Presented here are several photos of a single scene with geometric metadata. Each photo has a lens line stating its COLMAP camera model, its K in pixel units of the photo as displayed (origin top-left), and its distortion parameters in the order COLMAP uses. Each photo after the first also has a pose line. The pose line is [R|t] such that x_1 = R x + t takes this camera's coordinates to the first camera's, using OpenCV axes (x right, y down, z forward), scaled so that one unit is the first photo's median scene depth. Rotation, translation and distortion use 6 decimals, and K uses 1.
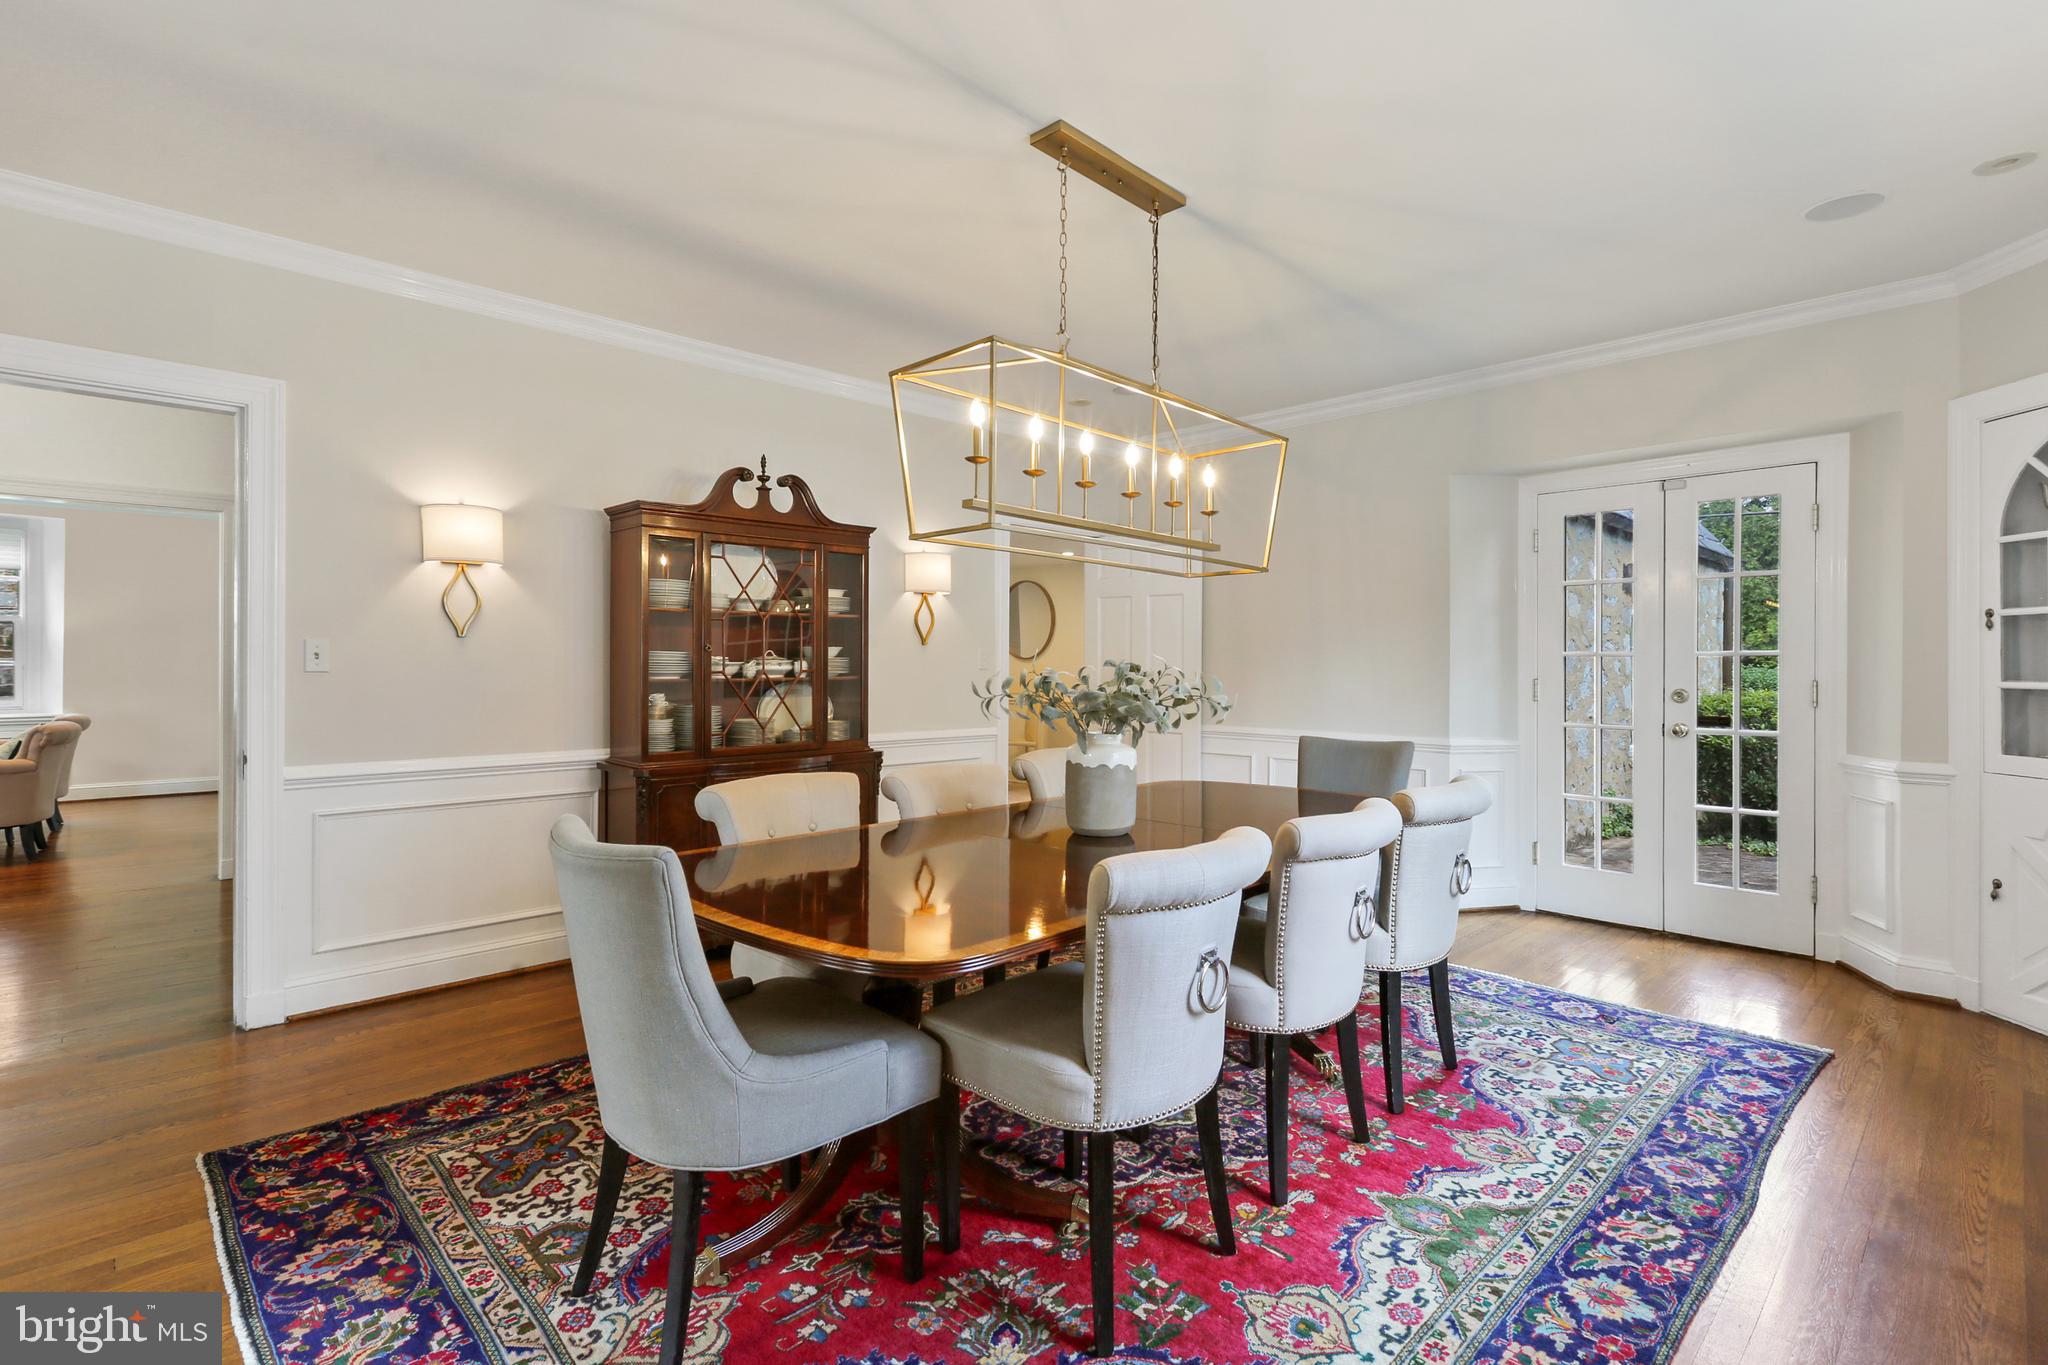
lens RADIAL K [[963.5, 0, 1027.4], [0, 963.5, 669.2], [0, 0, 1]] dist [0.002680, 0.000280]
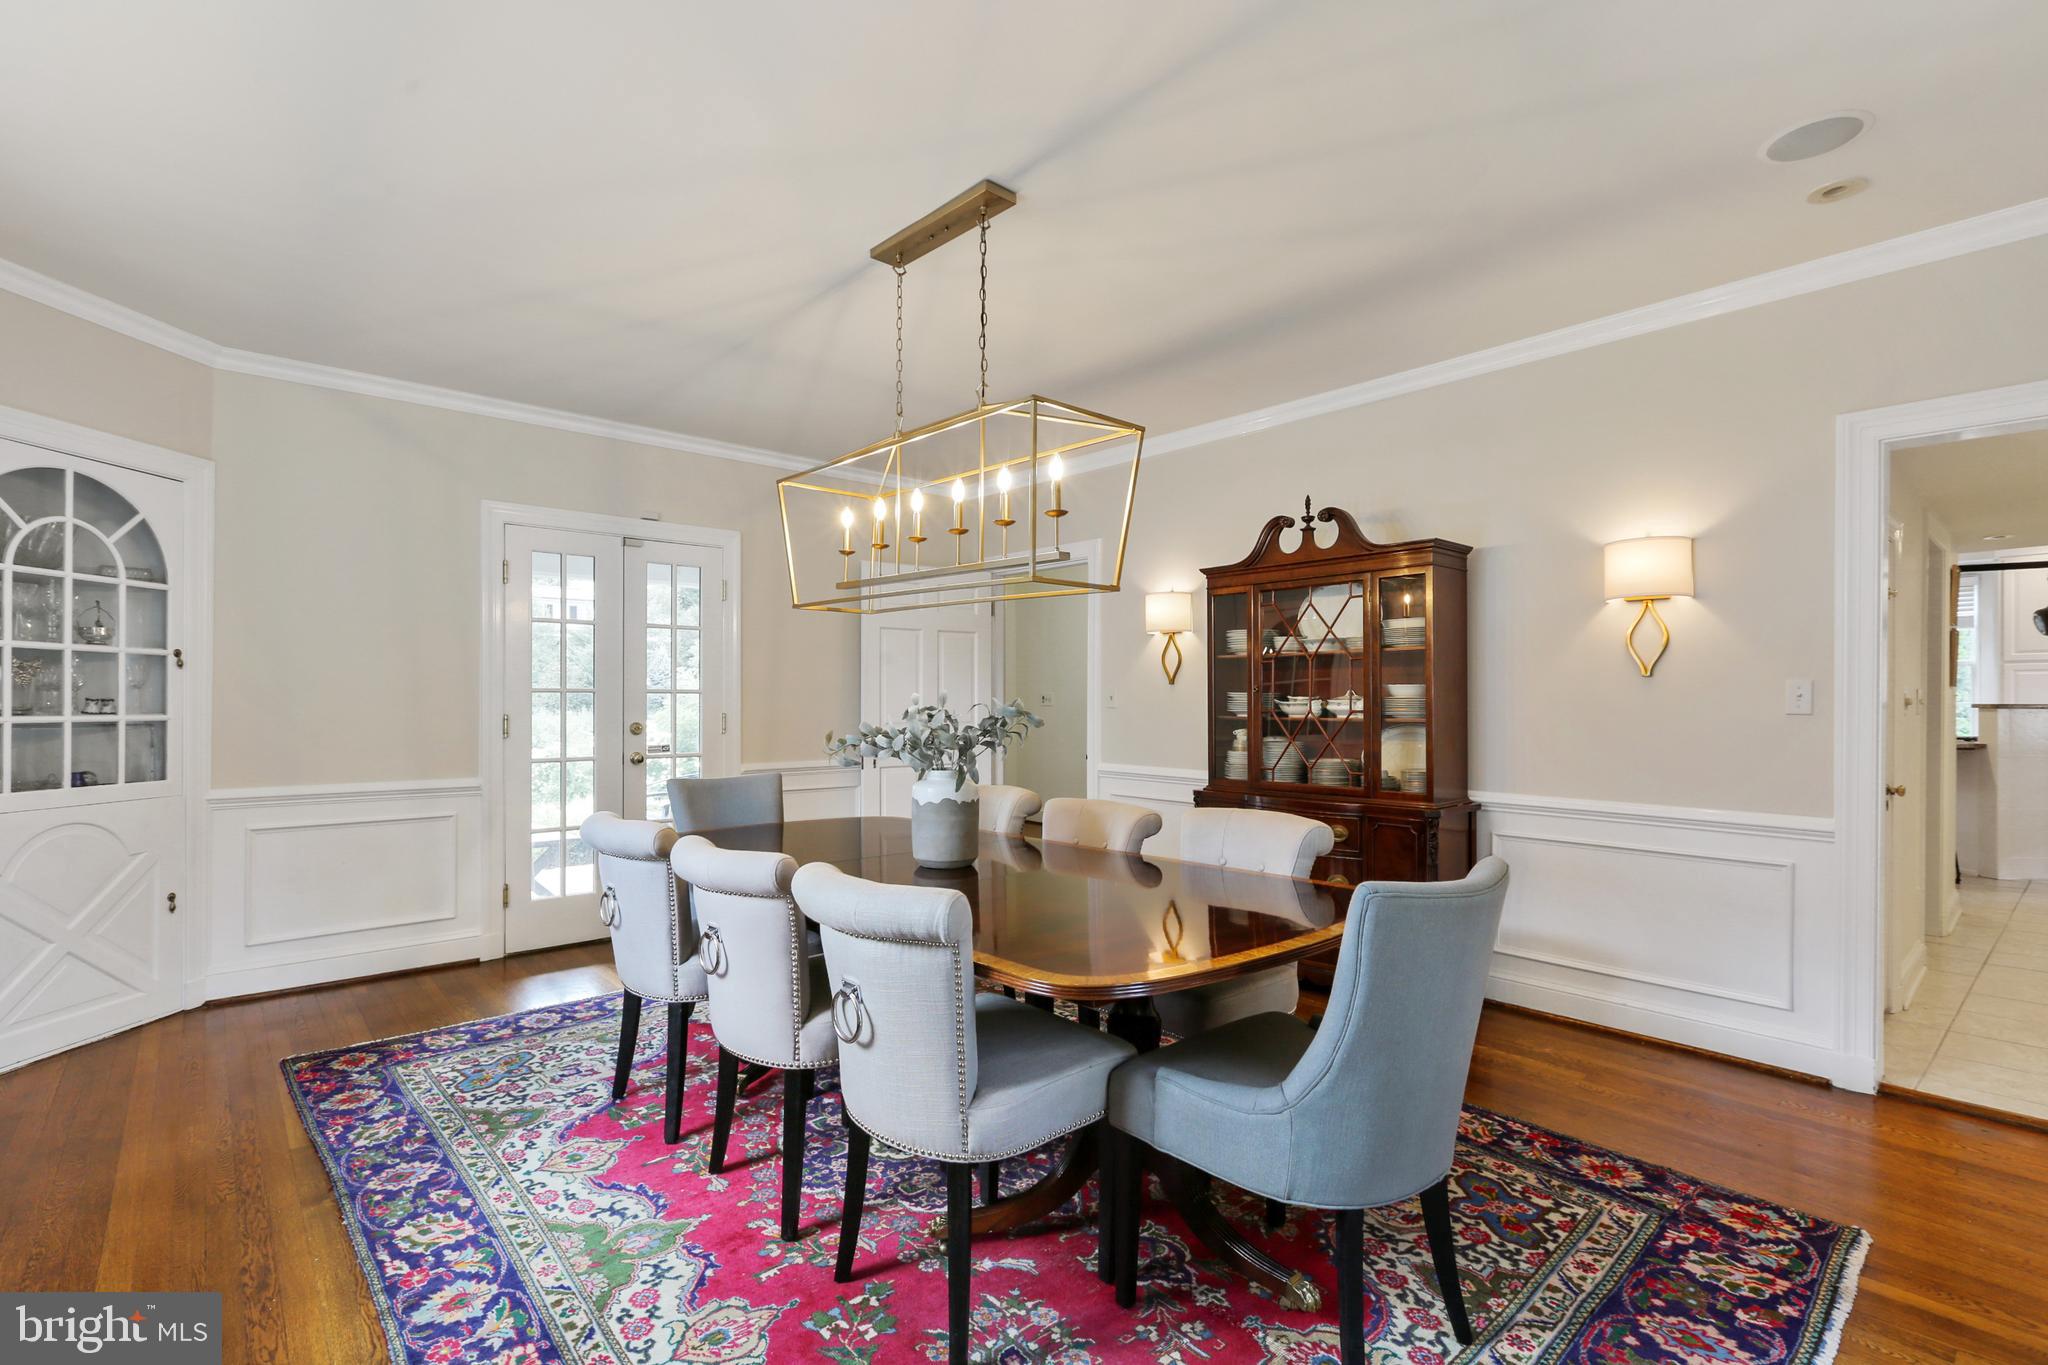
lens RADIAL K [[924.4, 0, 1013.7], [0, 924.4, 707.3], [0, 0, 1]] dist [0.000935, -0.001095]
pose [[-0.049826, 0.003074, -0.998753, 1.368414], [-0.005626, 0.999979, 0.003358, -0.005078], [0.998742, 0.005786, -0.049807, 1.435459]]
